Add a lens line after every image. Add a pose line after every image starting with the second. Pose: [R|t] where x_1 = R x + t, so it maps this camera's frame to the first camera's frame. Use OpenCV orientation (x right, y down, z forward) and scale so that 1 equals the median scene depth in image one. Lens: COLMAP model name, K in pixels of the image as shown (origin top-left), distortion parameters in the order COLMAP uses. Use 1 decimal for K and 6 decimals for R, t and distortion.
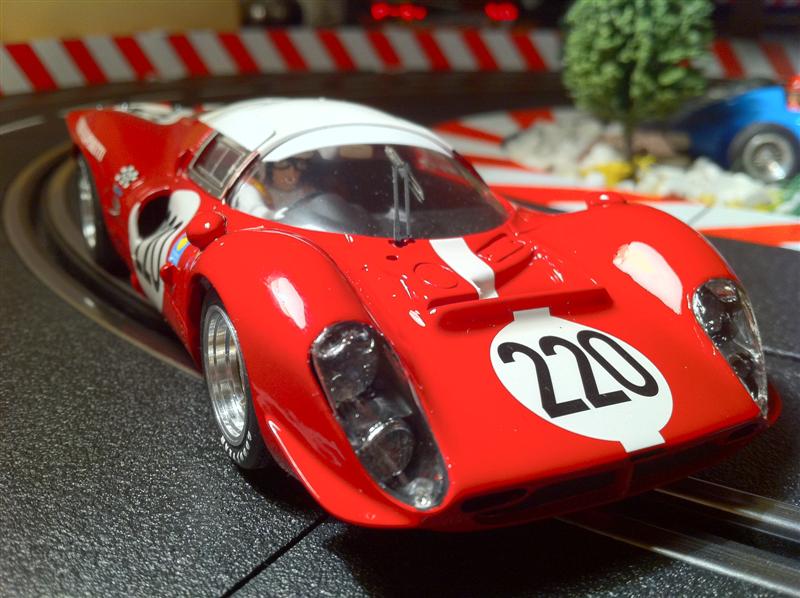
lens RADIAL K [[776.6, 0, 400.0], [0, 776.6, 299.0], [0, 0, 1]] dist [0.022669, -0.272981]
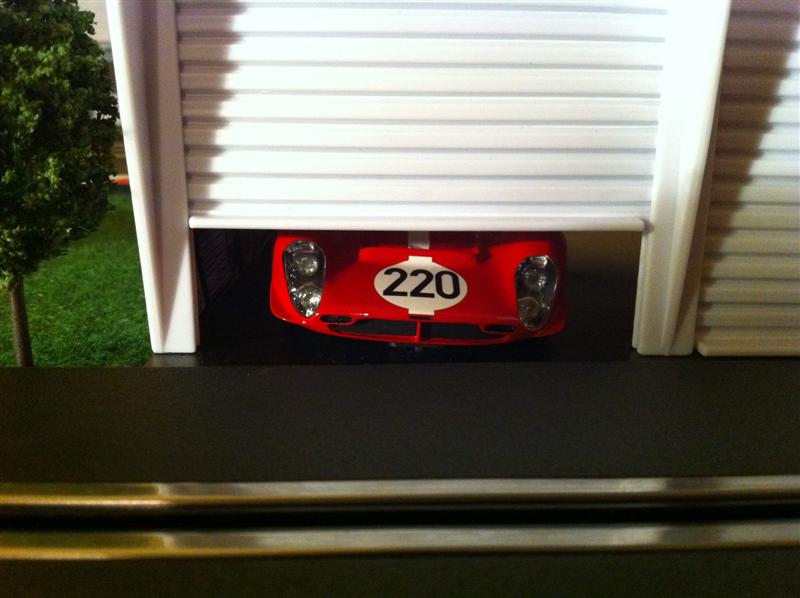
lens RADIAL K [[776.6, 0, 400.0], [0, 776.6, 299.0], [0, 0, 1]] dist [0.022669, -0.272981]
pose [[0.890587, 0.116633, -0.439604, 0.820292], [-0.158822, 0.985464, -0.060298, 0.201521], [0.426181, 0.123519, 0.896165, -0.599329]]
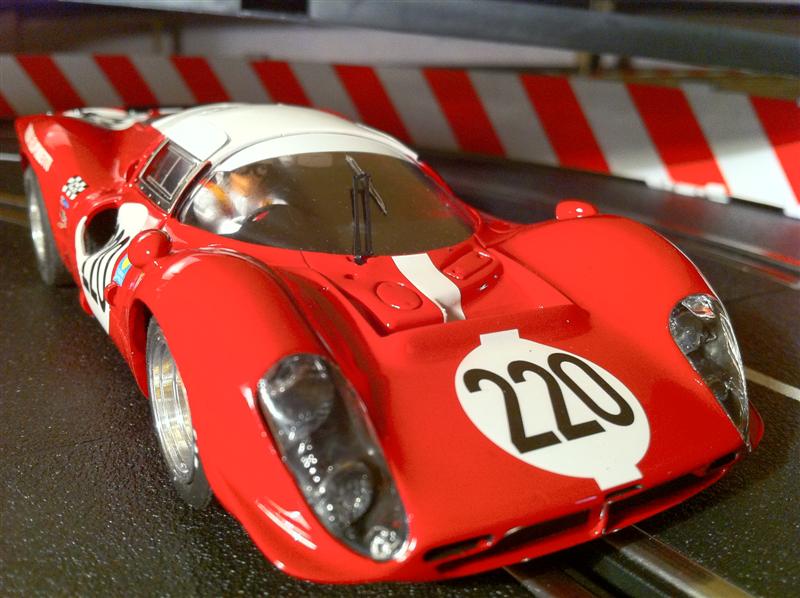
lens RADIAL K [[776.6, 0, 400.0], [0, 776.6, 299.0], [0, 0, 1]] dist [0.022669, -0.272981]
pose [[0.999314, -0.011350, 0.035266, 0.014122], [0.011233, 0.999931, 0.003510, -0.026445], [-0.035303, -0.003111, 0.999372, 0.055379]]
